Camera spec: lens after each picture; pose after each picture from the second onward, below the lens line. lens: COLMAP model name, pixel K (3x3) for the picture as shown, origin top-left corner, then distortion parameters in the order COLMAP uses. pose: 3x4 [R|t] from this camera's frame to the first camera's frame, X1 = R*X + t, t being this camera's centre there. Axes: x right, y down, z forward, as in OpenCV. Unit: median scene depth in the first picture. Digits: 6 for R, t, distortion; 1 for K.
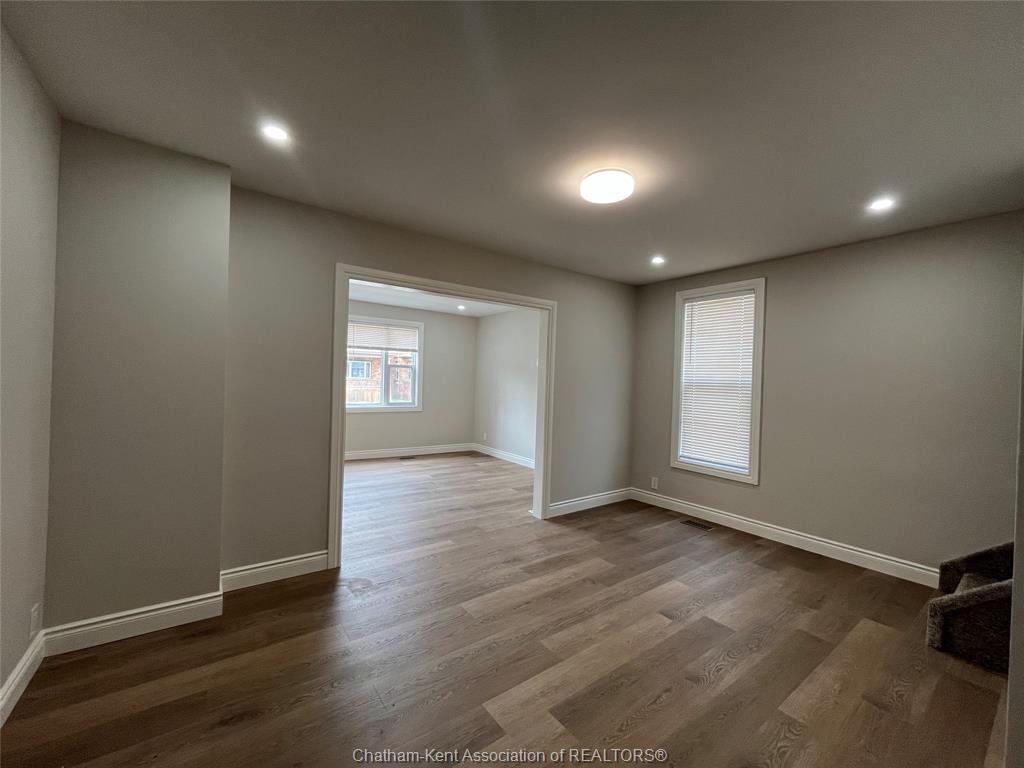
lens RADIAL K [[412.7, 0, 514.5], [0, 412.7, 380.2], [0, 0, 1]] dist [-0.000696, 0.000153]
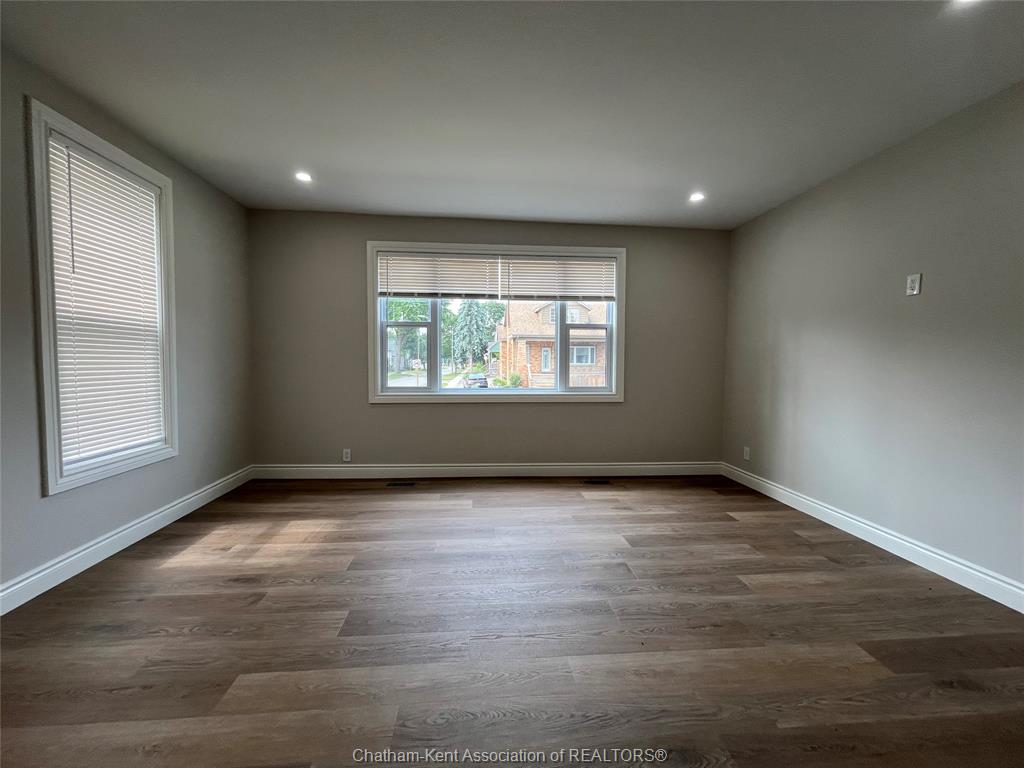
lens RADIAL K [[412.7, 0, 509.6], [0, 412.7, 379.2], [0, 0, 1]] dist [-0.000696, 0.000153]
pose [[0.846306, 0.000537, -0.532697, -0.051726], [0.013790, 0.999642, 0.022916, 0.027129], [0.532519, -0.026740, 0.845995, 0.426806]]
